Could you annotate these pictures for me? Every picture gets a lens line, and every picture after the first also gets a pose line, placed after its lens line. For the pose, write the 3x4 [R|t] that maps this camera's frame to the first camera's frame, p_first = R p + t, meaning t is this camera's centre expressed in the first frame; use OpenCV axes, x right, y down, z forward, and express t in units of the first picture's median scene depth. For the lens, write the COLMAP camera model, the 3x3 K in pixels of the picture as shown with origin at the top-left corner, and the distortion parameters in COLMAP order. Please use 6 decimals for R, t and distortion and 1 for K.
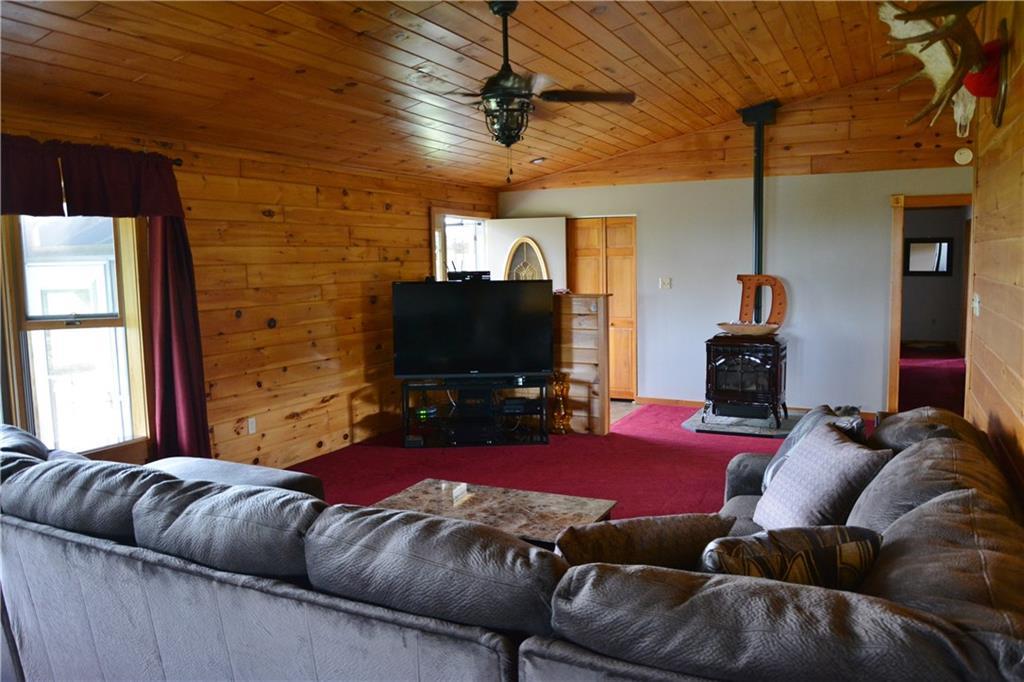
lens RADIAL K [[791.6, 0, 512.0], [0, 791.6, 341.0], [0, 0, 1]] dist [-0.035761, -0.004011]
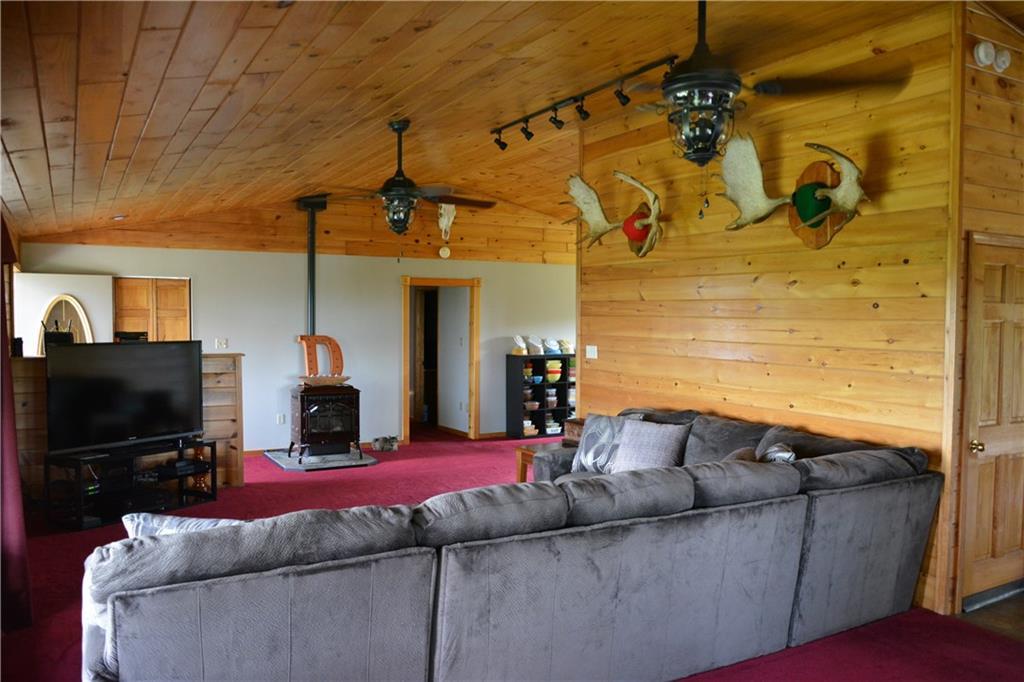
lens RADIAL K [[791.6, 0, 512.0], [0, 791.6, 341.0], [0, 0, 1]] dist [-0.035761, -0.004011]
pose [[0.564541, -0.006790, 0.825377, -0.508241], [0.070120, 0.996746, -0.039761, -0.007120], [-0.822421, 0.080322, 0.563180, 0.084060]]
